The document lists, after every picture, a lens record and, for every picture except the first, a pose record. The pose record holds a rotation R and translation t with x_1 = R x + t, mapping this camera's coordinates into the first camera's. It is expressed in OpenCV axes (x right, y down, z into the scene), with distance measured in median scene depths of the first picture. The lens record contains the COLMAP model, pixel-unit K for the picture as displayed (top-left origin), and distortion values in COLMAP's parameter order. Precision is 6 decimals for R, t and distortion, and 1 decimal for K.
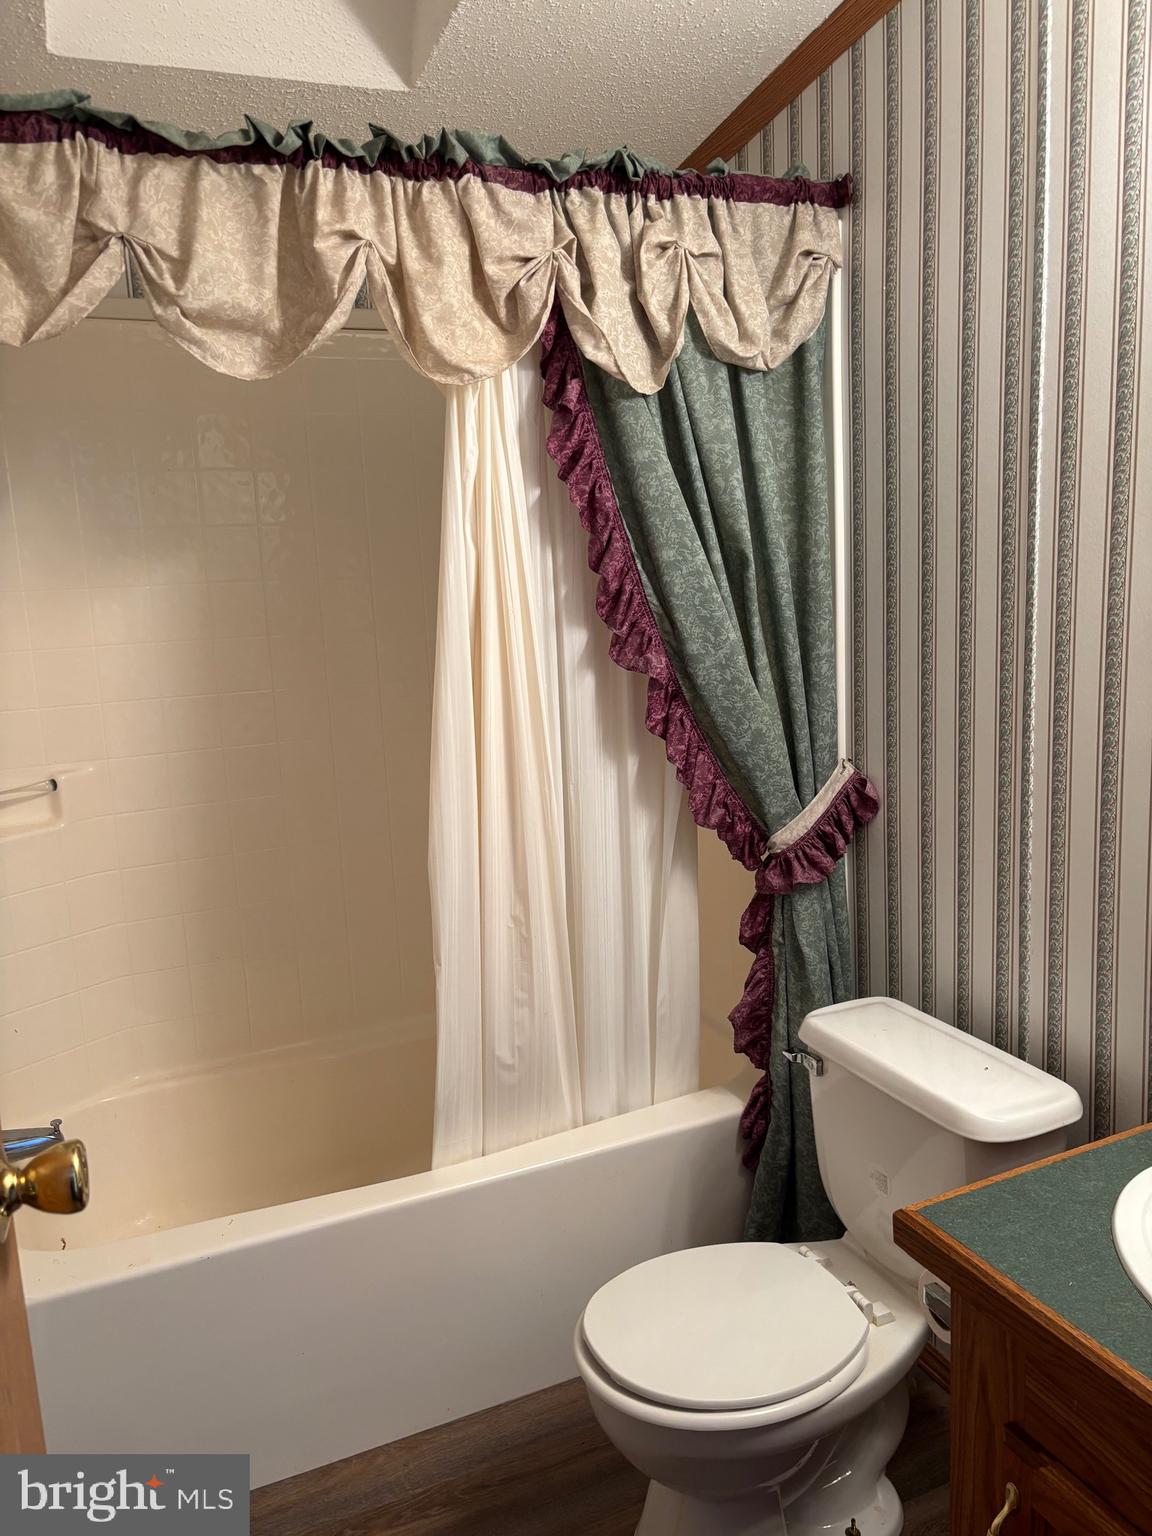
lens RADIAL K [[1156.3, 0, 573.3], [0, 1156.3, 756.5], [0, 0, 1]] dist [0.046349, -0.052550]
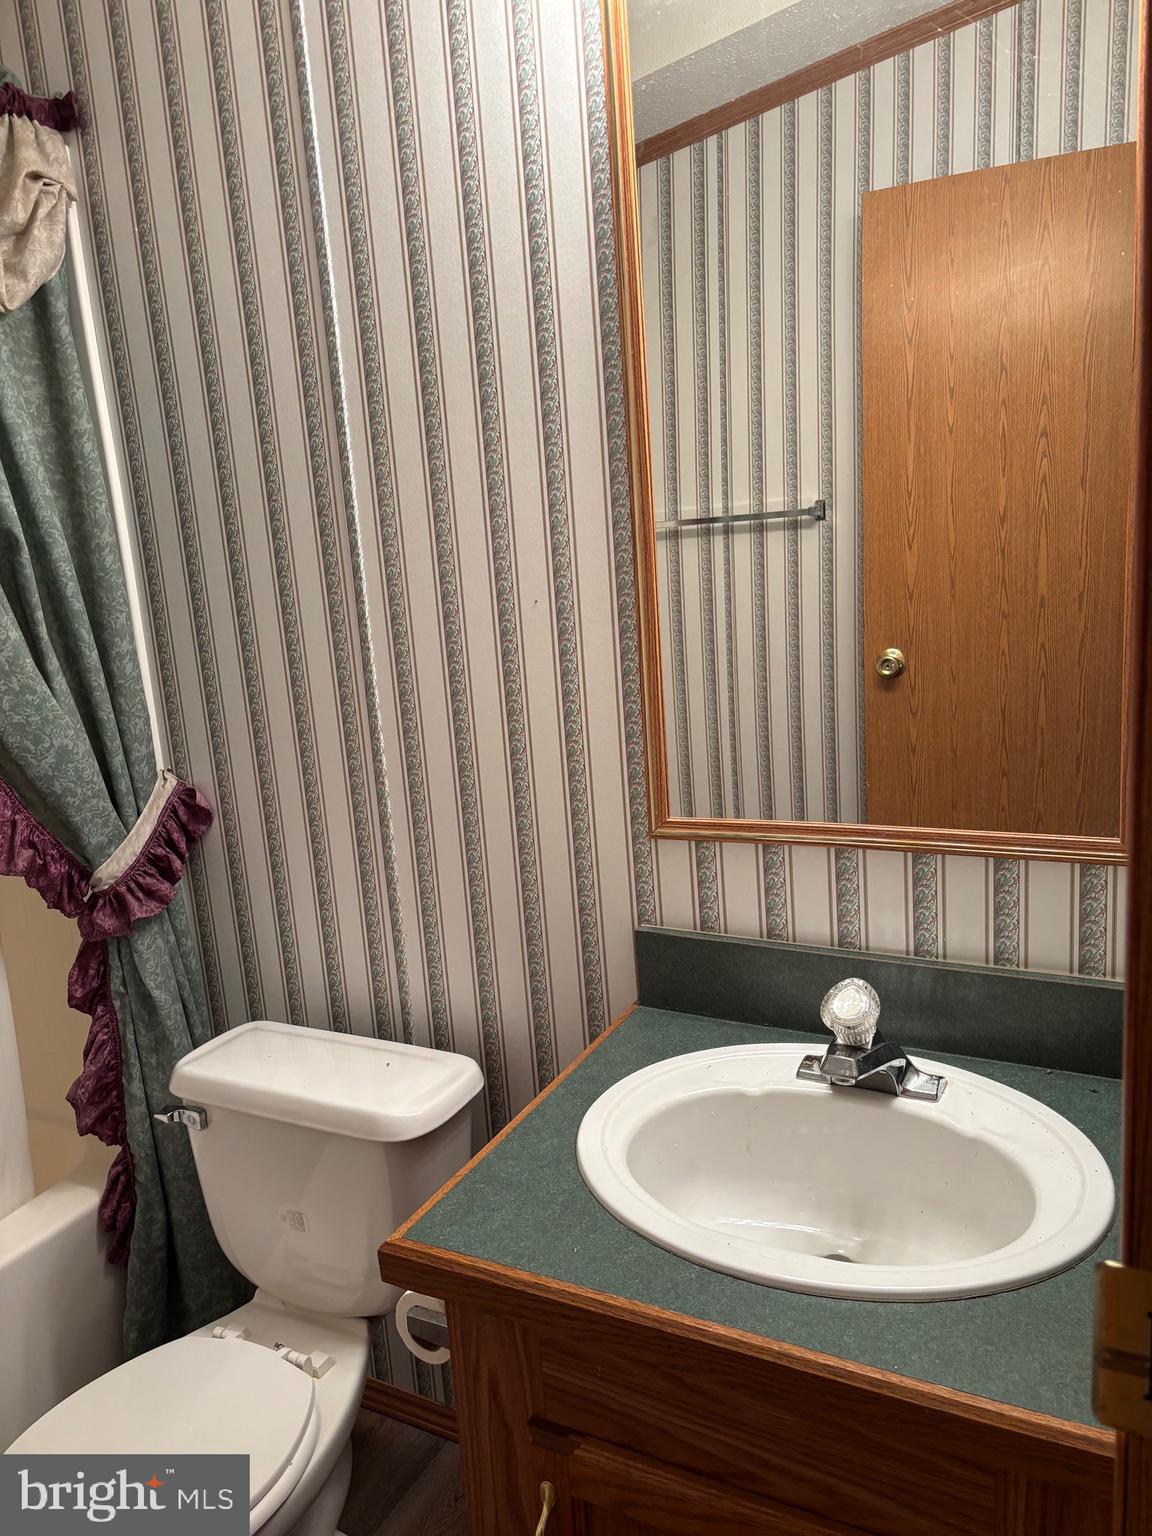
lens RADIAL K [[1156.3, 0, 575.8], [0, 1156.3, 771.5], [0, 0, 1]] dist [0.046349, -0.052550]
pose [[0.788637, -0.135648, 0.599709, -0.052969], [0.138541, 0.989482, 0.041624, 0.010602], [-0.599048, 0.050258, 0.799134, 0.114145]]
